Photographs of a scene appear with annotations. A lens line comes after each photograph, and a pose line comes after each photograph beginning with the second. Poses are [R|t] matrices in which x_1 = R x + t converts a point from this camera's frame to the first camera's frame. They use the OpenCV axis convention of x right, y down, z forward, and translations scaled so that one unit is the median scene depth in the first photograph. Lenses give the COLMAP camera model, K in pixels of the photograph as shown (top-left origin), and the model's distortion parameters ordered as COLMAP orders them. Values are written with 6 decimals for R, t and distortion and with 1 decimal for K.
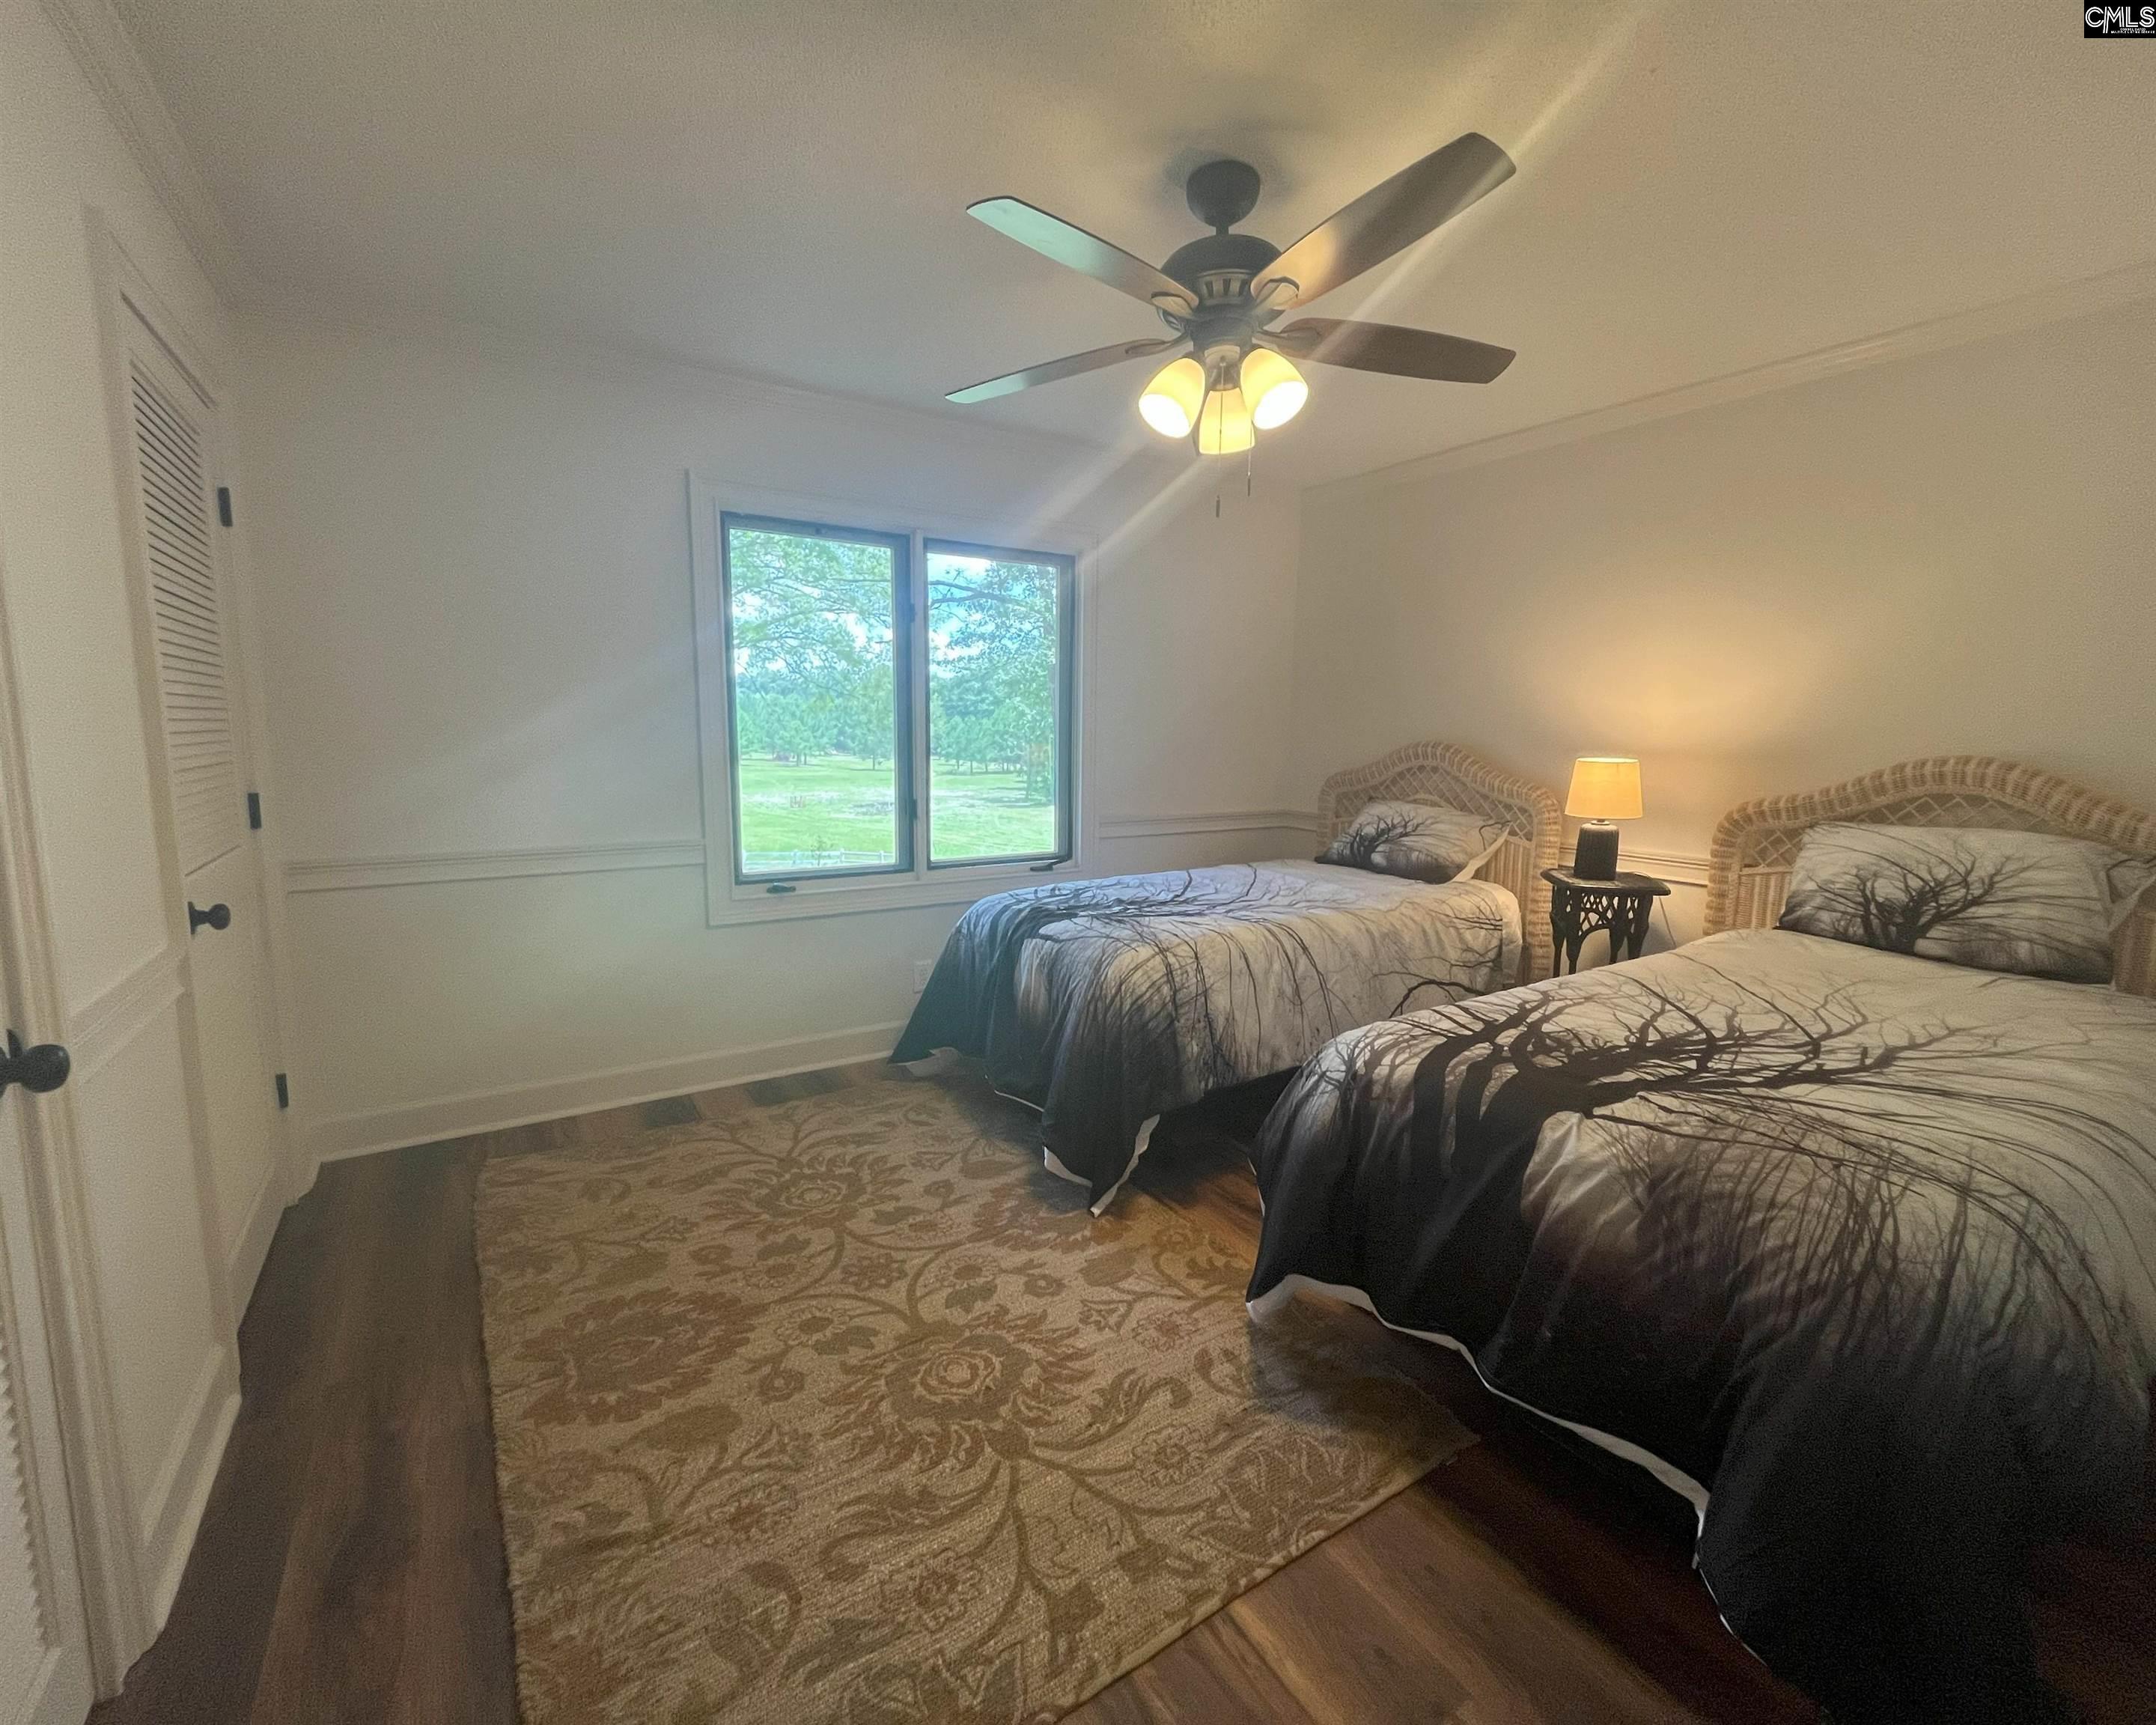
lens RADIAL K [[928.7, 0, 1084.6], [0, 928.7, 862.5], [0, 0, 1]] dist [0.028357, -0.015778]
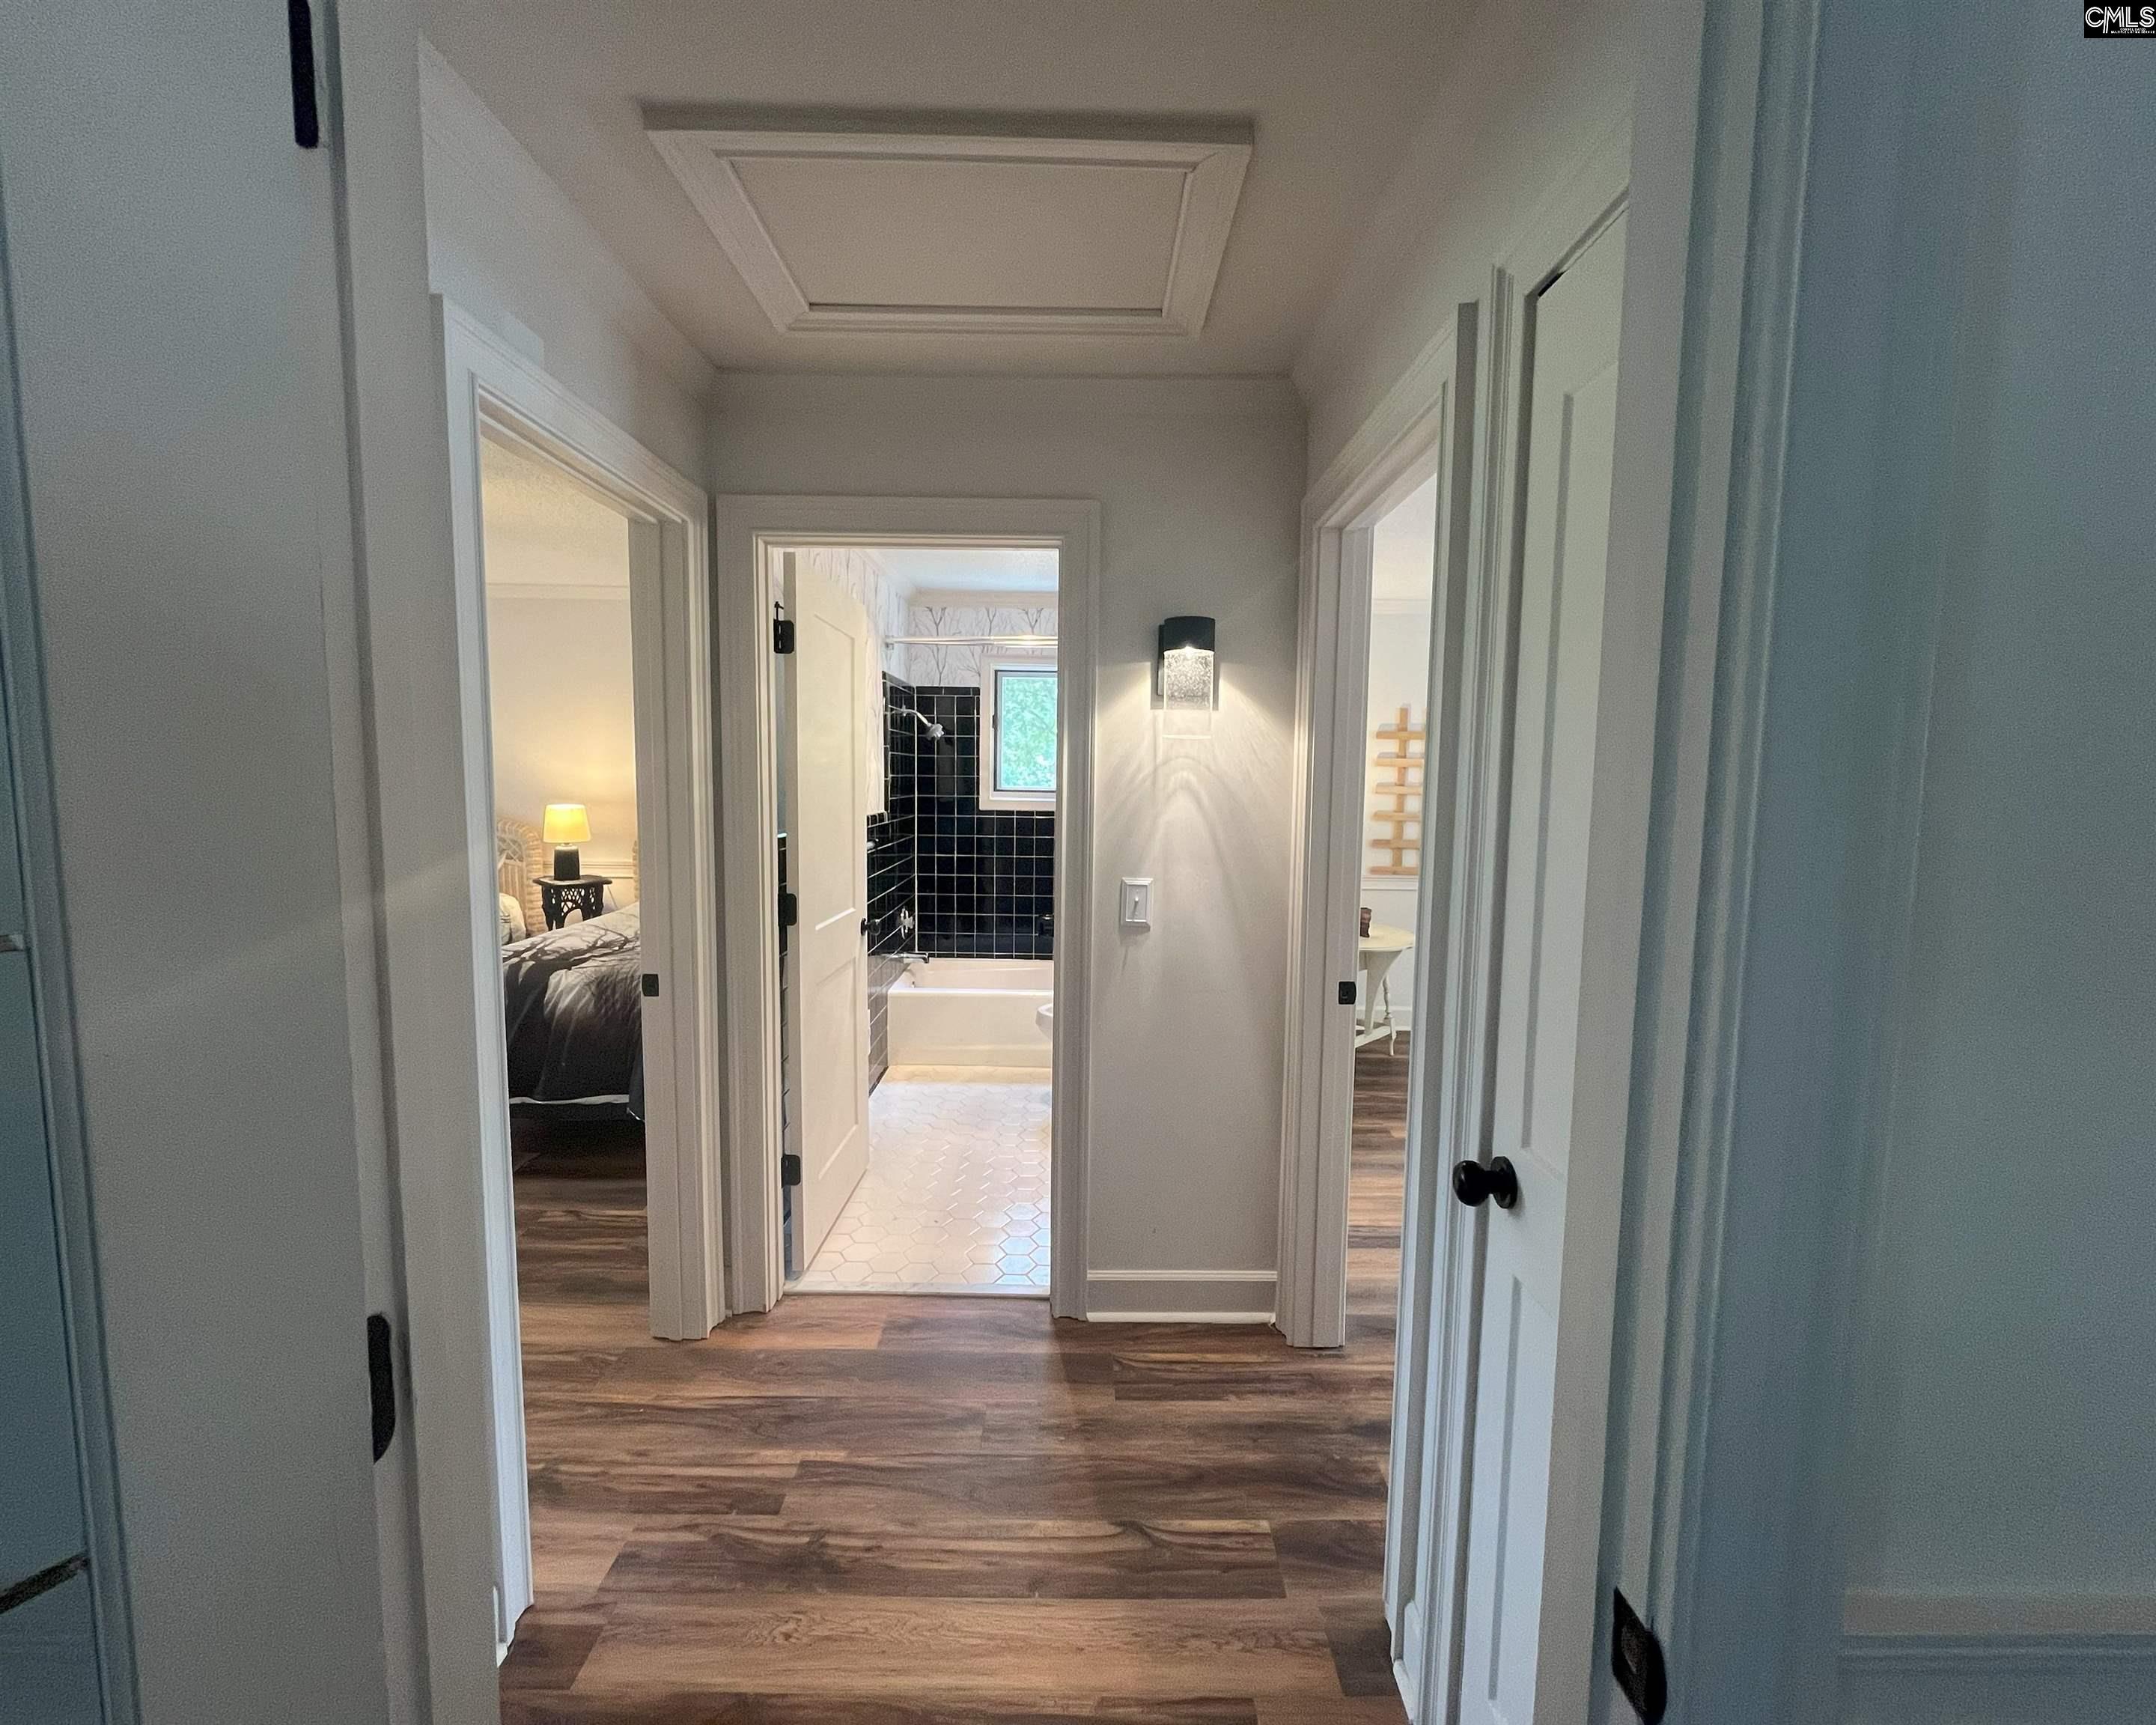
lens RADIAL K [[928.7, 0, 1084.6], [0, 928.7, 862.5], [0, 0, 1]] dist [0.028357, -0.015778]
pose [[0.541194, -0.085826, 0.836506, -0.339959], [0.116841, 0.992803, 0.026269, 0.051245], [-0.832741, 0.083521, 0.547327, -0.669261]]
